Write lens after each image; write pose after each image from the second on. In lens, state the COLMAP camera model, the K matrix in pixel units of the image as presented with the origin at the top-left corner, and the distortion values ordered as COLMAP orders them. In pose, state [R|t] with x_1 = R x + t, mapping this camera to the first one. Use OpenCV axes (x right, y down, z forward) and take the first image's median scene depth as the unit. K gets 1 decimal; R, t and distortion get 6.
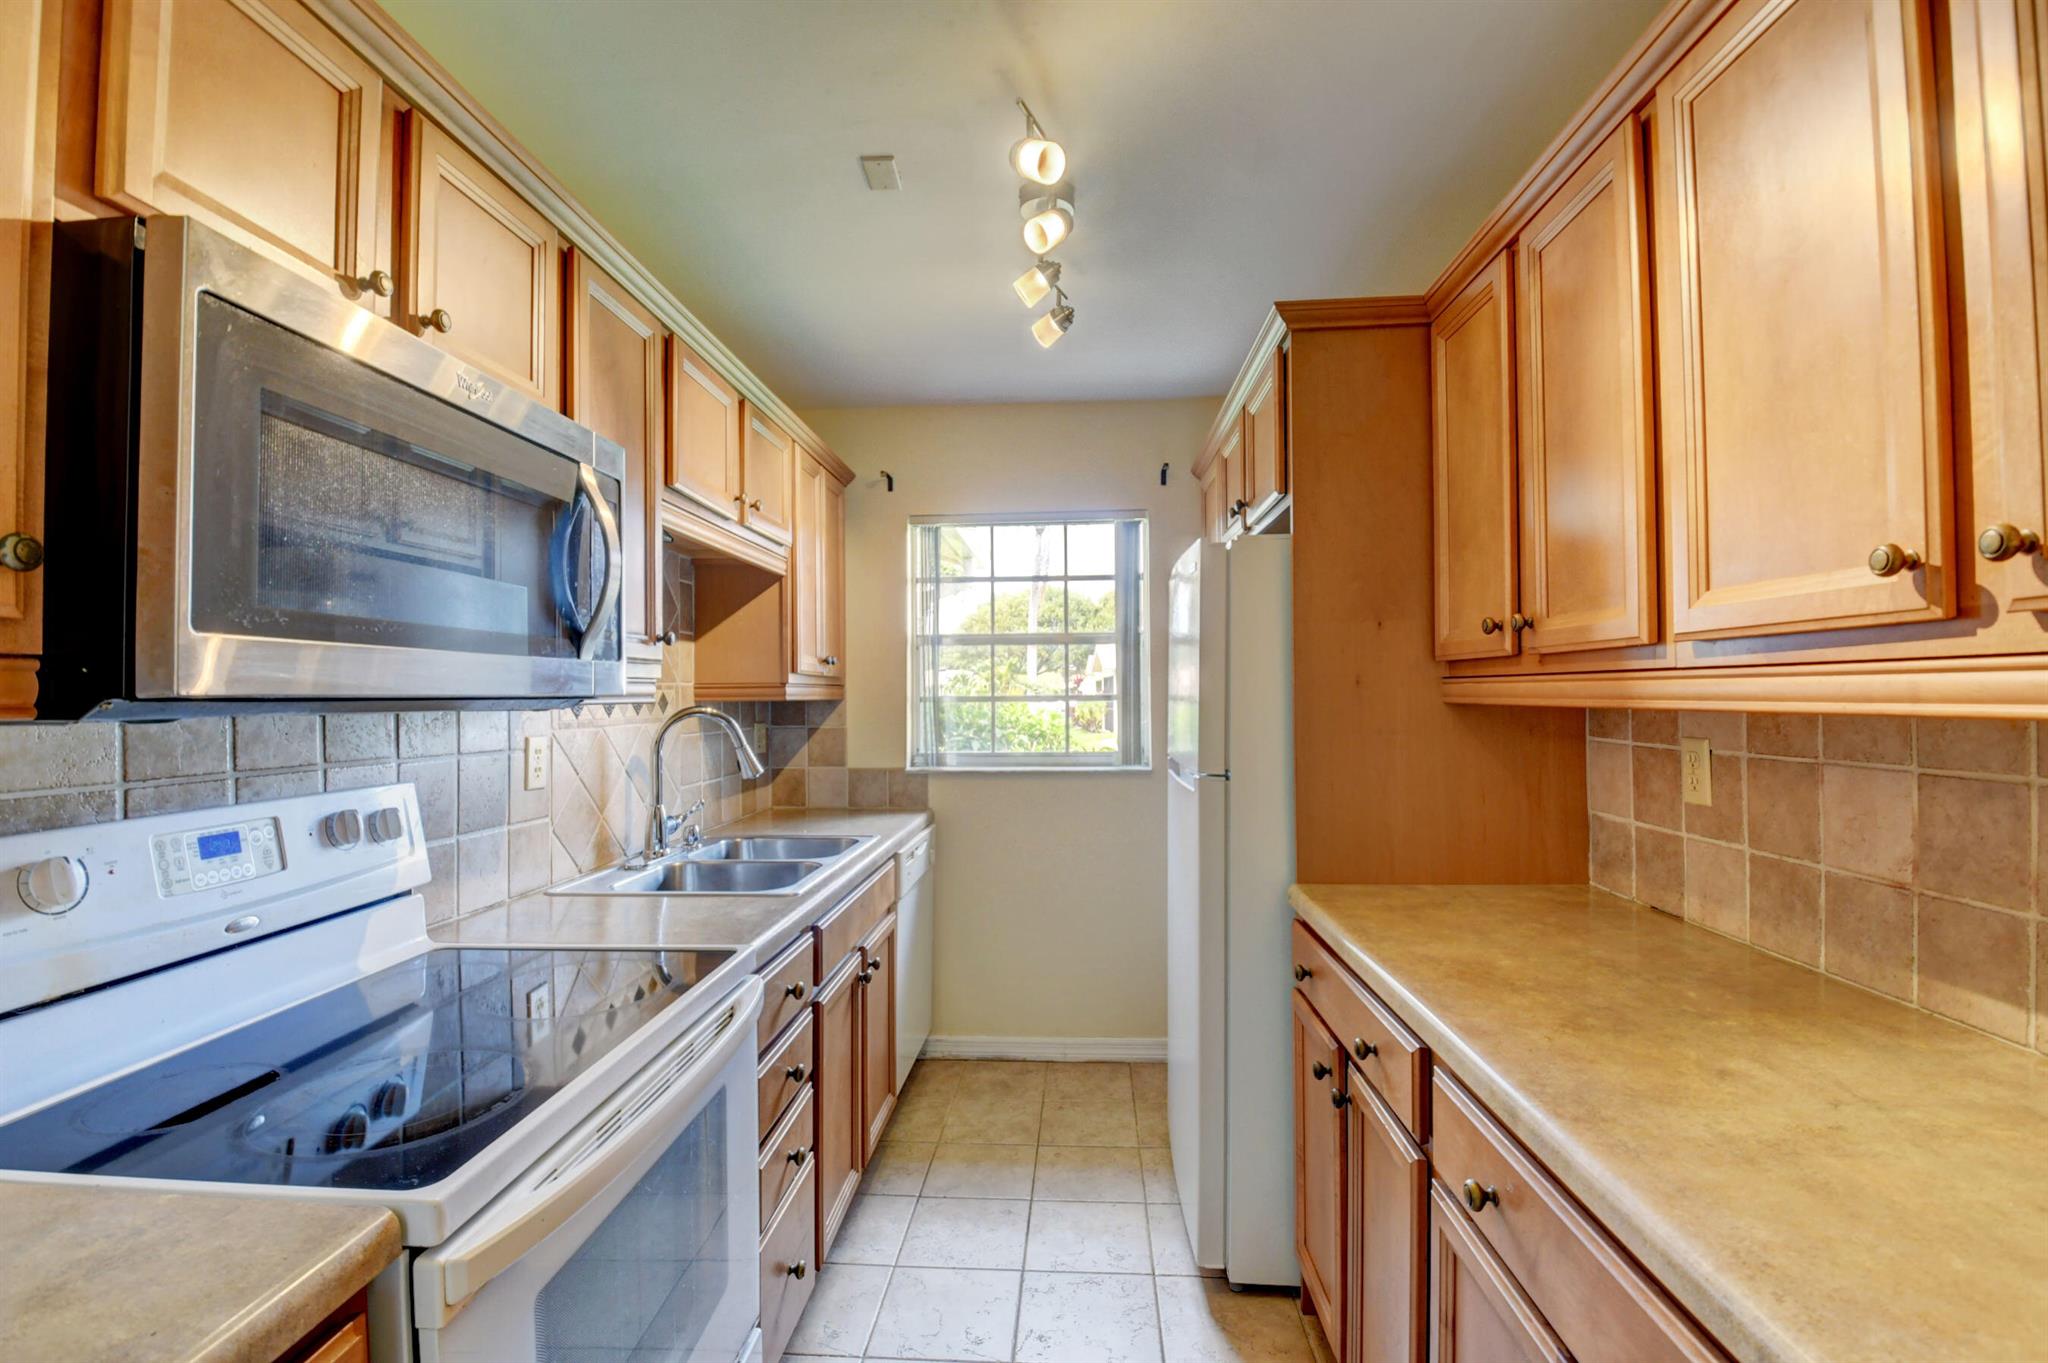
lens RADIAL K [[903.0, 0, 1022.0], [0, 903.0, 688.4], [0, 0, 1]] dist [0.018912, -0.028891]
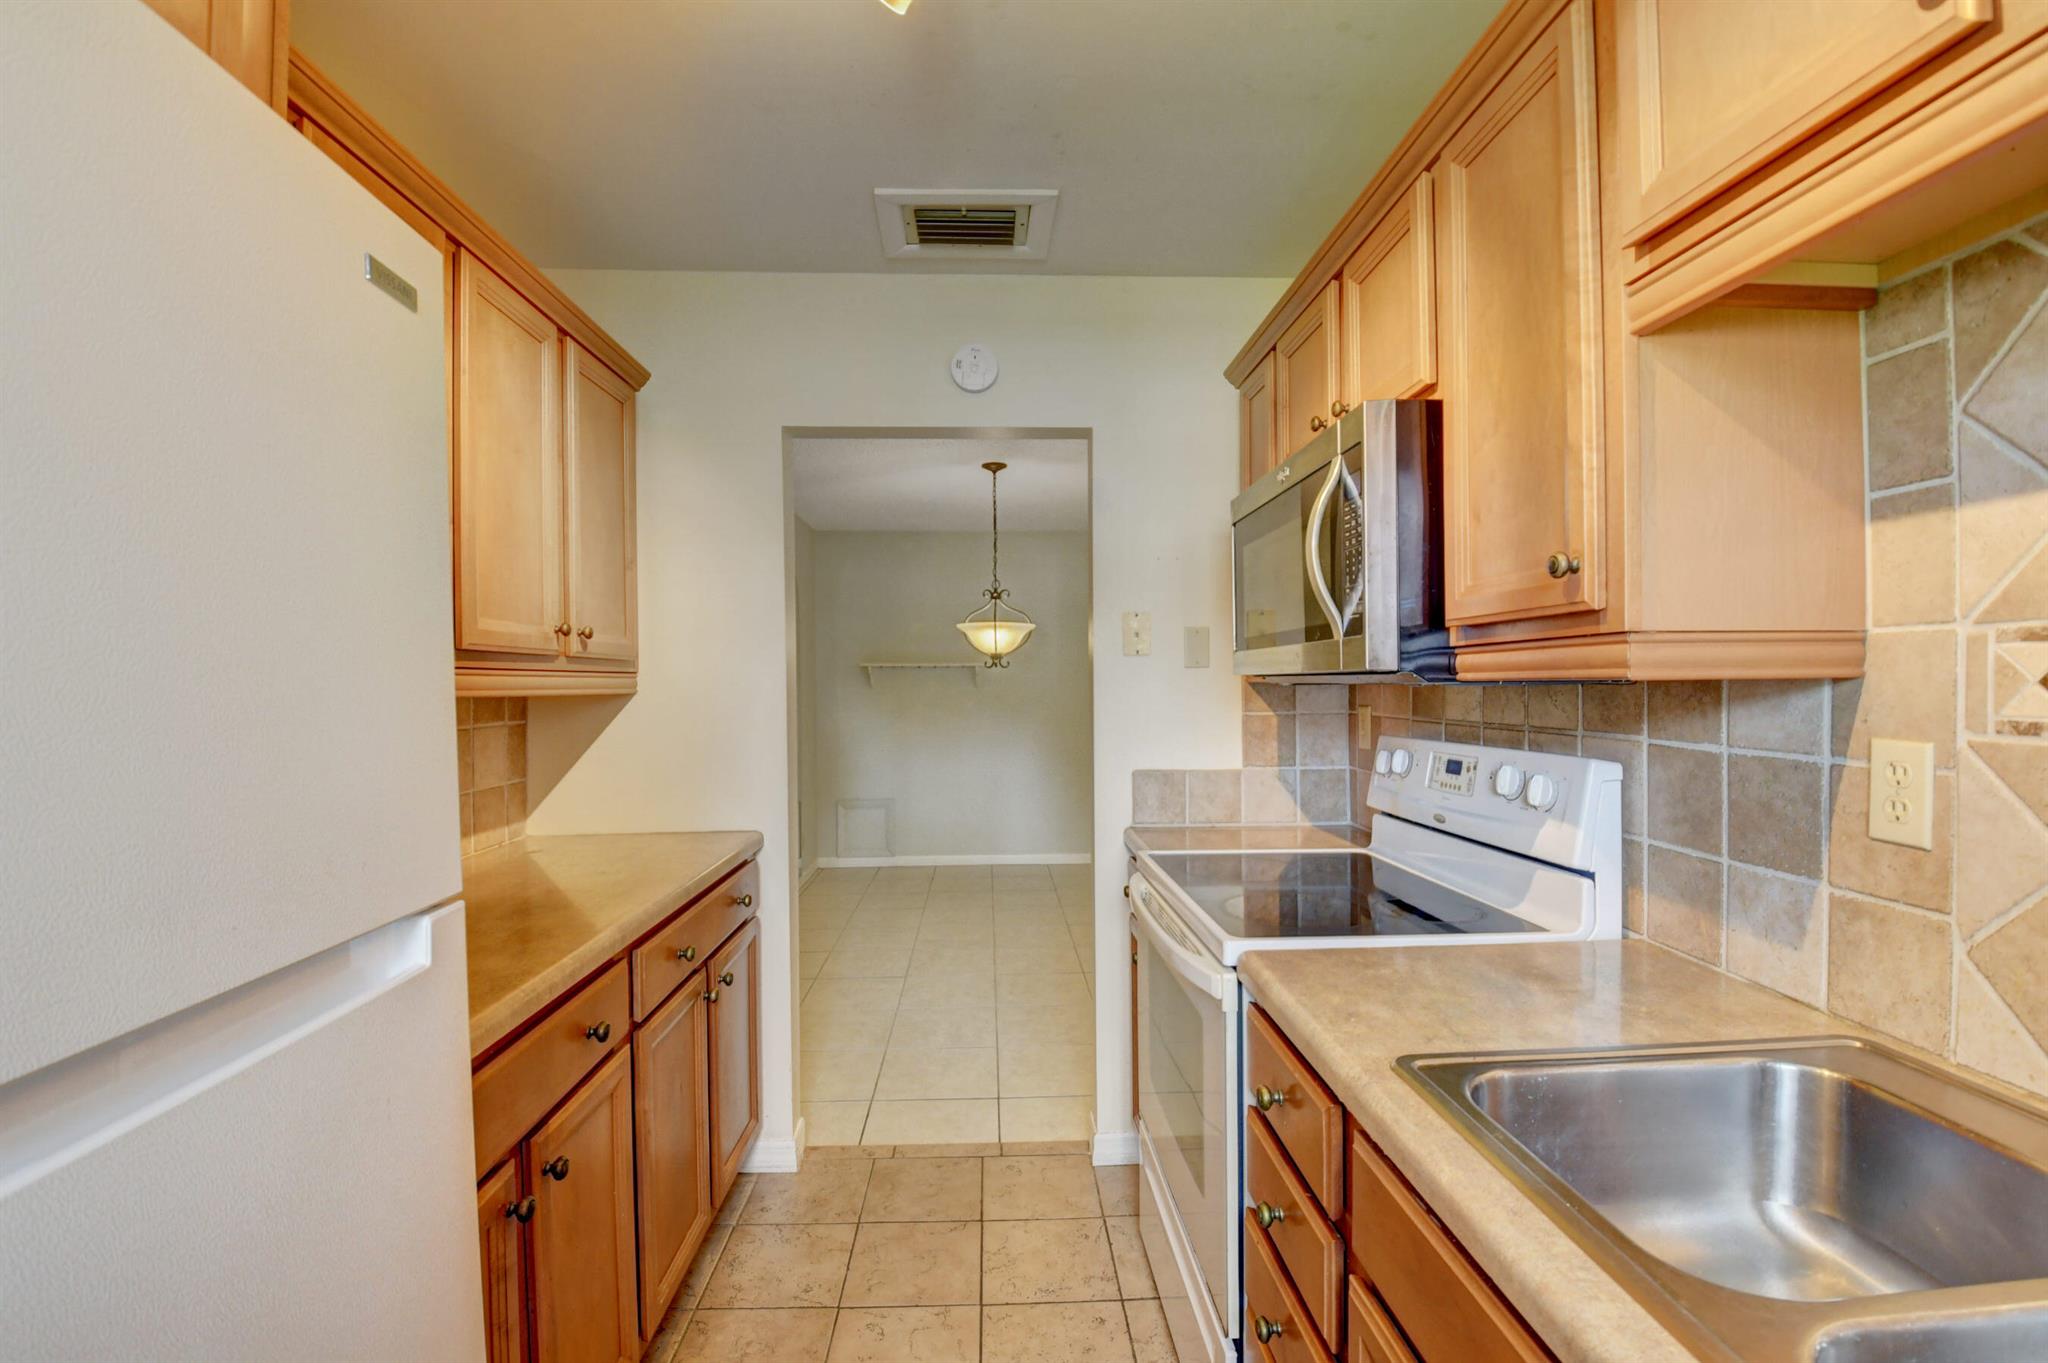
lens RADIAL K [[915.8, 0, 1031.2], [0, 915.8, 686.0], [0, 0, 1]] dist [0.000703, -0.017031]
pose [[-0.993423, 0.016665, -0.113286, 0.000973], [0.016953, 0.999855, -0.001577, 0.015058], [0.113244, -0.003487, -0.993561, 1.459686]]
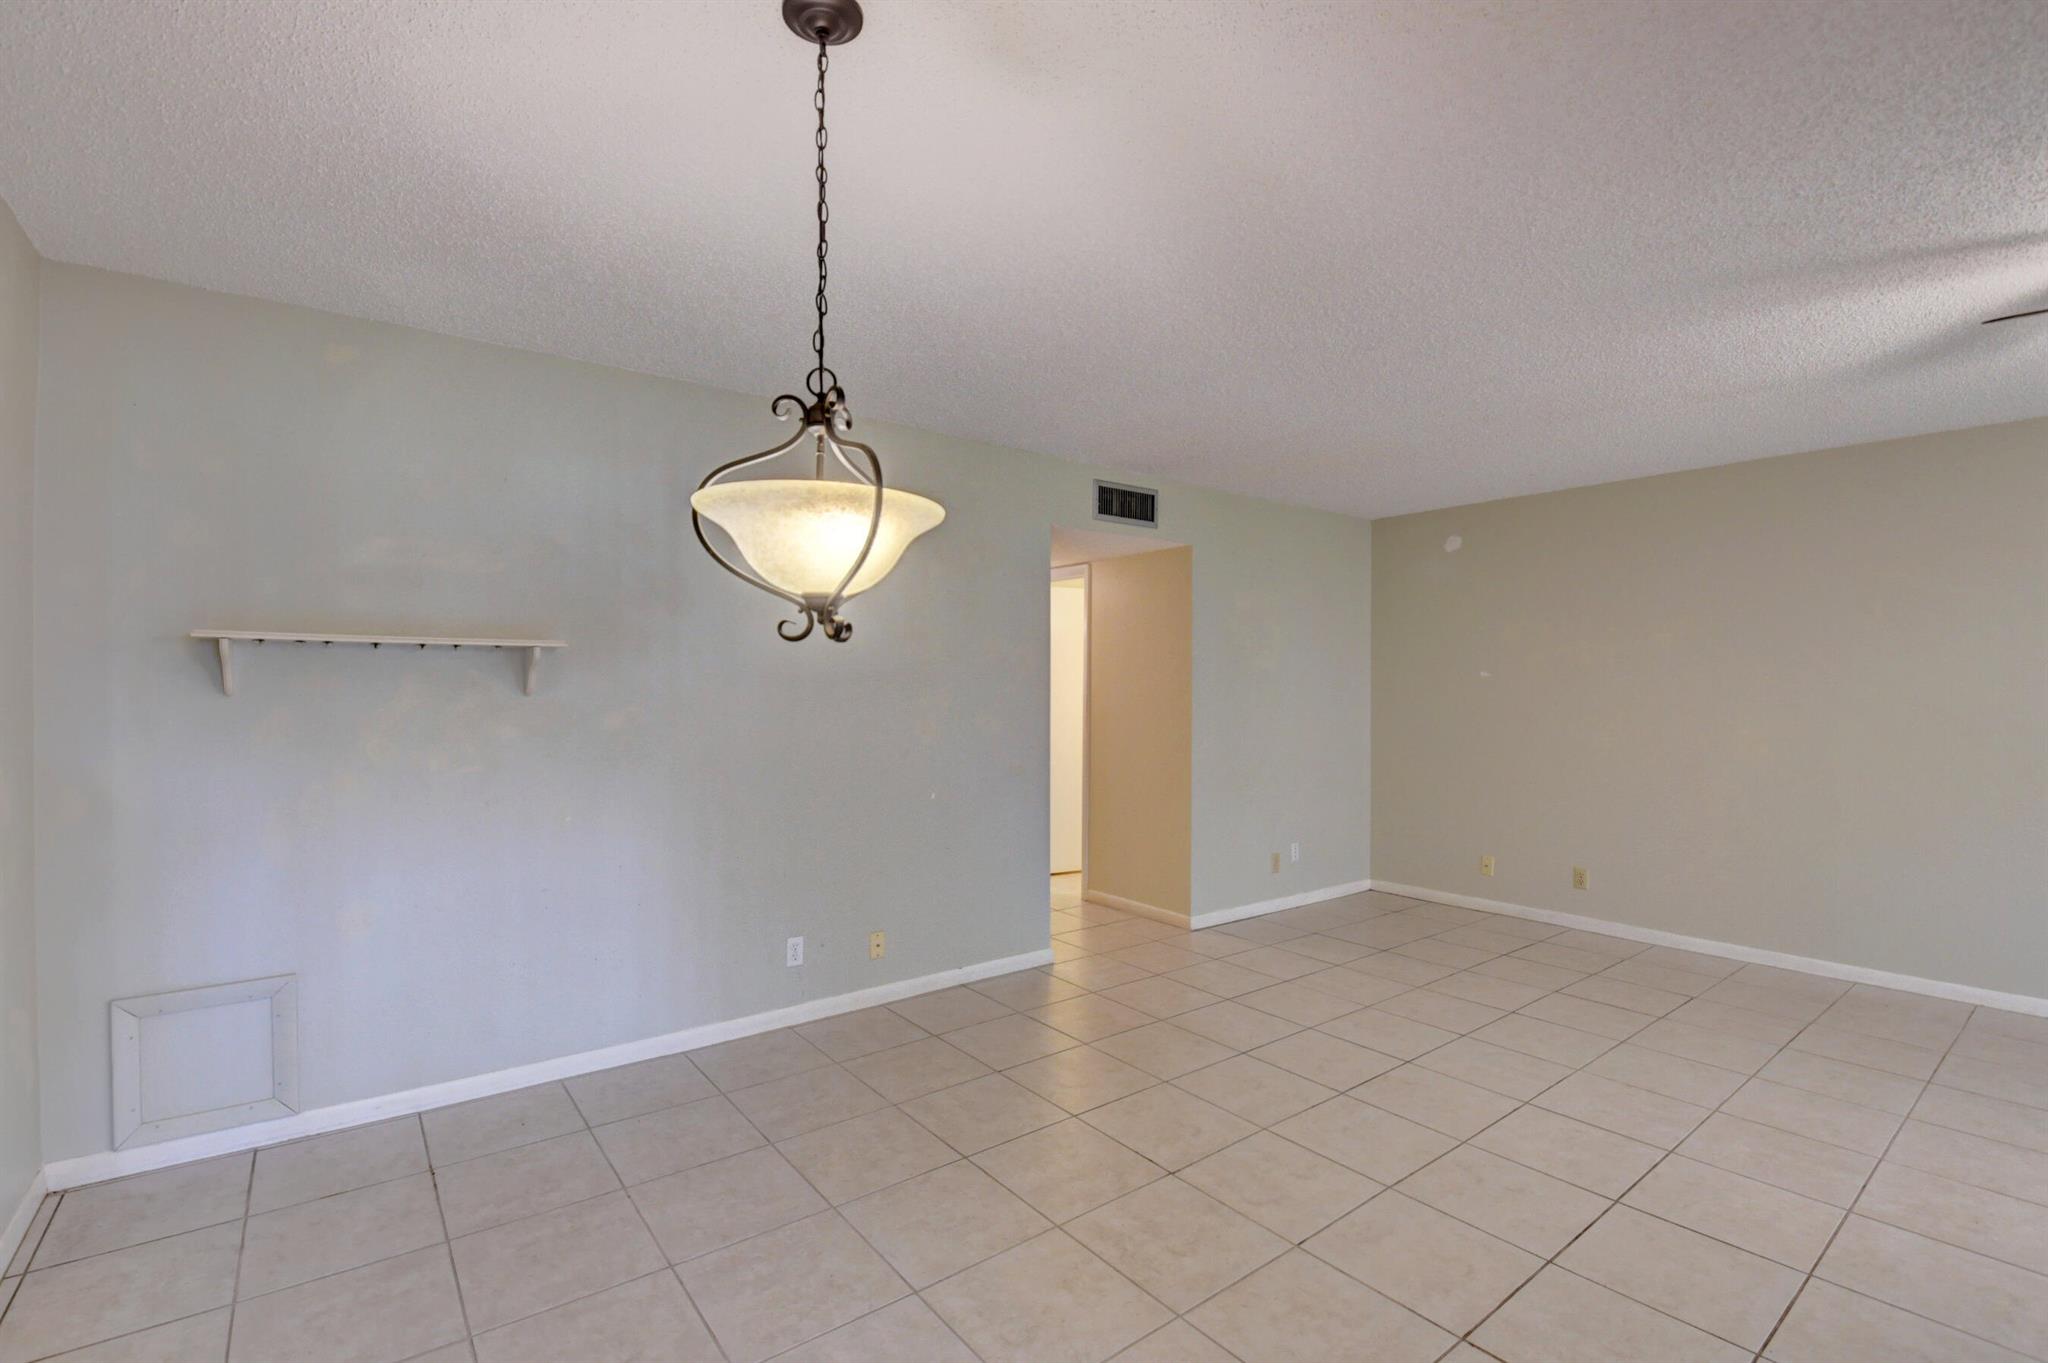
lens RADIAL K [[903.0, 0, 1022.0], [0, 903.0, 688.4], [0, 0, 1]] dist [0.018912, -0.028891]
pose [[-0.753305, 0.009514, -0.657603, 0.189427], [0.008909, 0.999951, 0.004261, 0.001510], [0.657611, -0.002649, -0.753353, -0.226882]]
